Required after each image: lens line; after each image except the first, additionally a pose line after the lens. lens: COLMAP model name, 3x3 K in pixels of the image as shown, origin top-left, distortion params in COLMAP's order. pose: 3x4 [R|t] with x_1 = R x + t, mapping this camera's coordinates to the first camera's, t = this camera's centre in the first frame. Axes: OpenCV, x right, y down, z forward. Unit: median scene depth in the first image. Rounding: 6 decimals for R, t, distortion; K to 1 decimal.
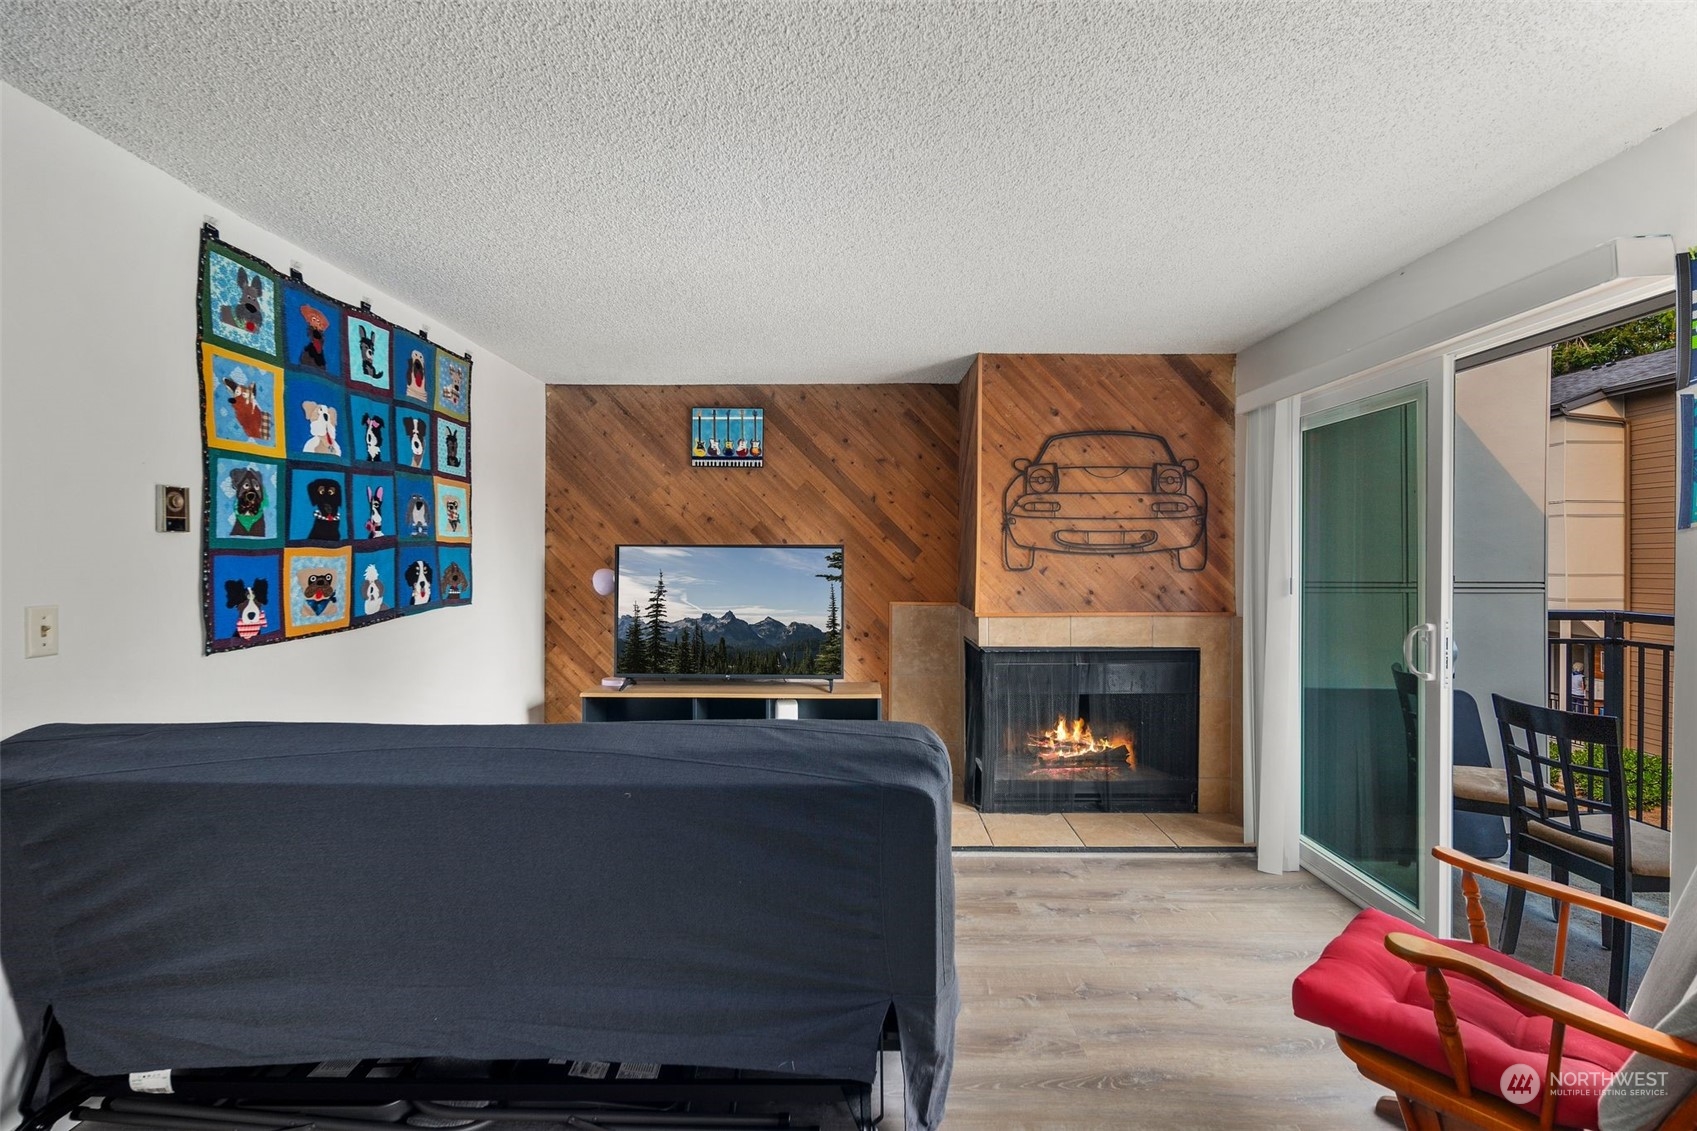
lens RADIAL K [[746.2, 0, 844.0], [0, 746.2, 556.4], [0, 0, 1]] dist [0.002478, -0.002259]
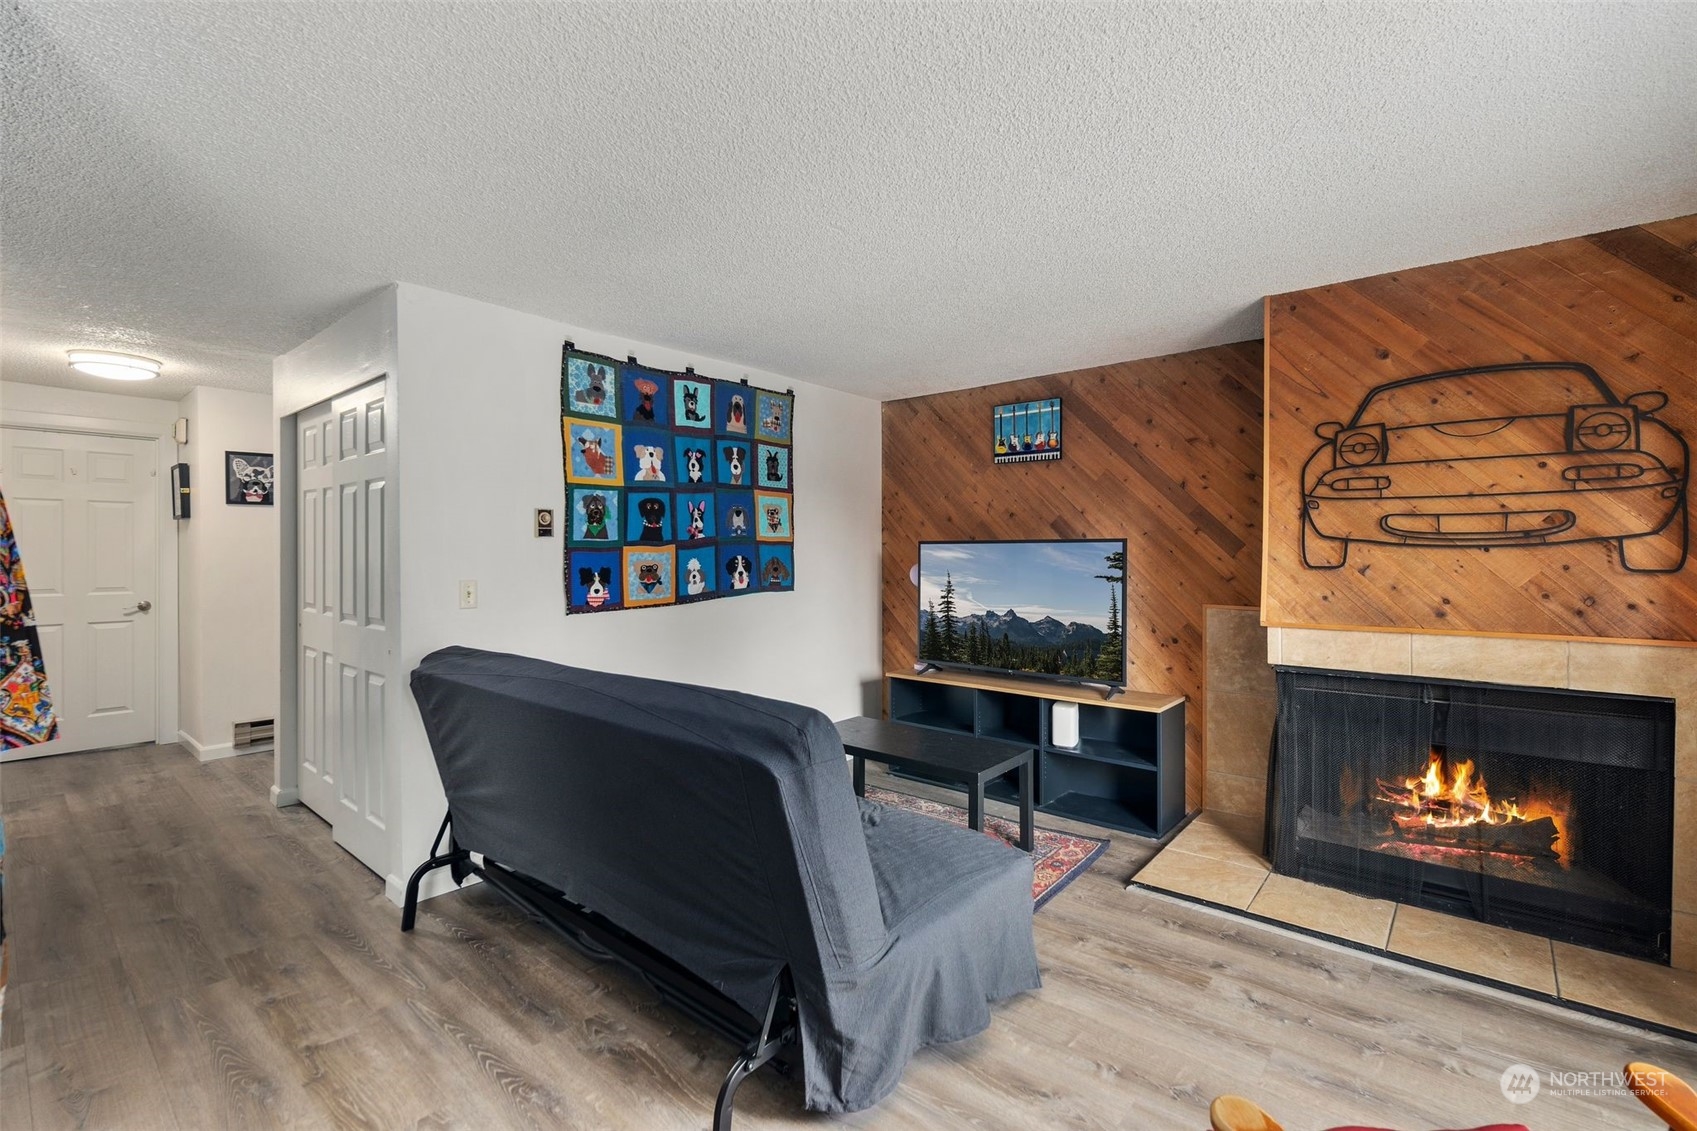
lens RADIAL K [[746.2, 0, 839.5], [0, 746.2, 554.4], [0, 0, 1]] dist [0.002478, -0.002259]
pose [[0.767795, -0.000405, -0.640695, 0.343873], [0.001878, 0.999997, 0.001618, 0.001724], [0.640693, -0.002445, 0.767793, 0.092806]]
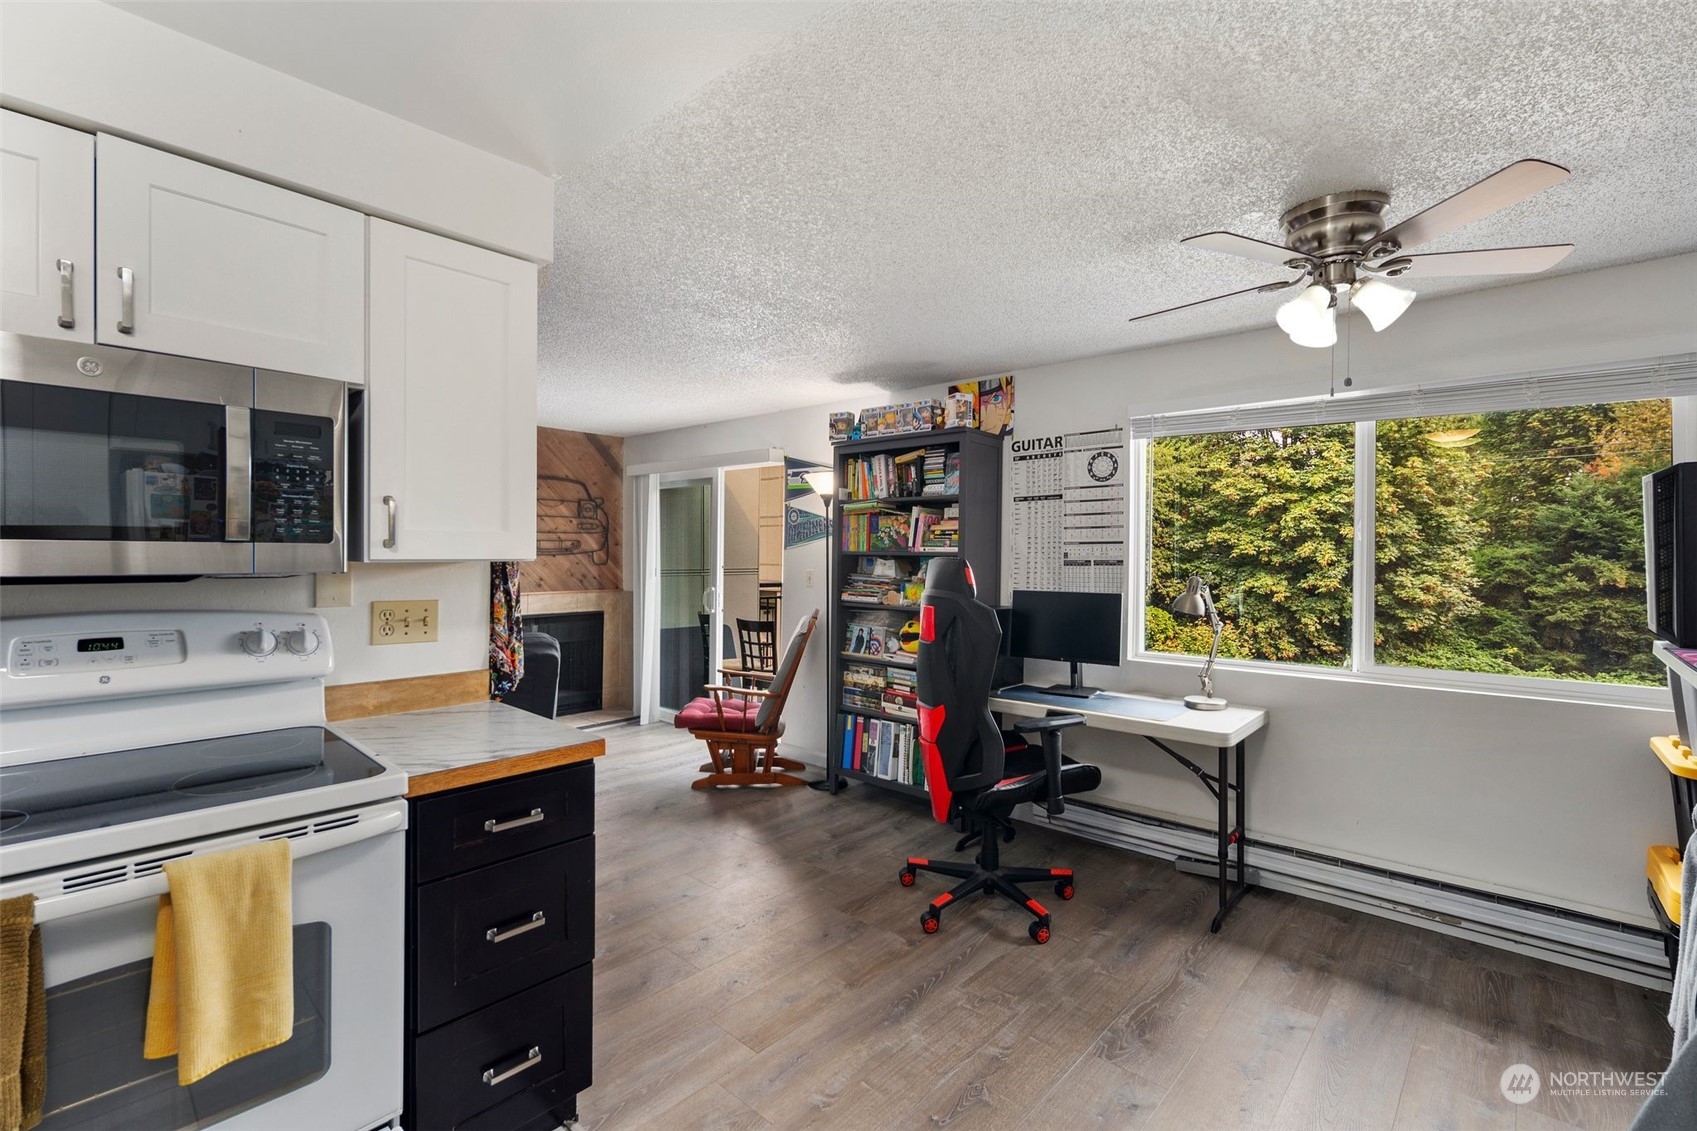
lens RADIAL K [[746.2, 0, 848.1], [0, 746.2, 557.4], [0, 0, 1]] dist [0.002478, -0.002259]
pose [[0.659455, 0.000699, 0.751744, -0.421233], [-0.005717, 0.999975, 0.004085, -0.007126], [-0.751722, -0.006992, 0.659443, -0.515874]]
